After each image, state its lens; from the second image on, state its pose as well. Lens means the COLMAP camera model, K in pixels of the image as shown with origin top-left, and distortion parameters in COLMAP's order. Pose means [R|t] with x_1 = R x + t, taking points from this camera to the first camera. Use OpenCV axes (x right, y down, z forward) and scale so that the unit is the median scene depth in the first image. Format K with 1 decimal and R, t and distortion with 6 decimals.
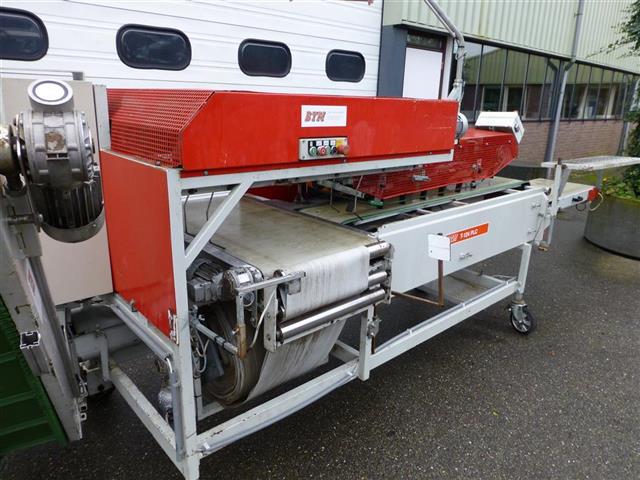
lens RADIAL K [[469.8, 0, 321.5], [0, 469.8, 237.1], [0, 0, 1]] dist [-0.037605, 0.047547]
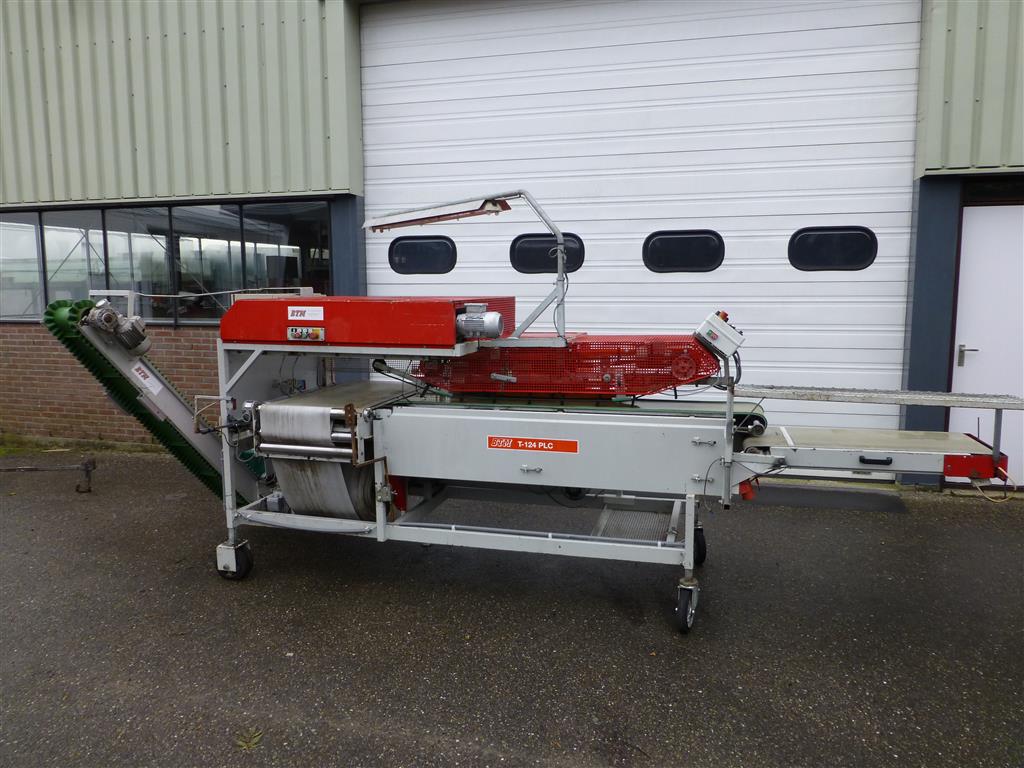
lens RADIAL K [[751.6, 0, 514.4], [0, 751.6, 379.4], [0, 0, 1]] dist [-0.037605, 0.047547]
pose [[0.523291, 0.073382, -0.848989, 2.382097], [-0.224464, 0.972971, -0.054255, -0.066317], [0.822060, 0.218959, 0.525618, 0.312855]]
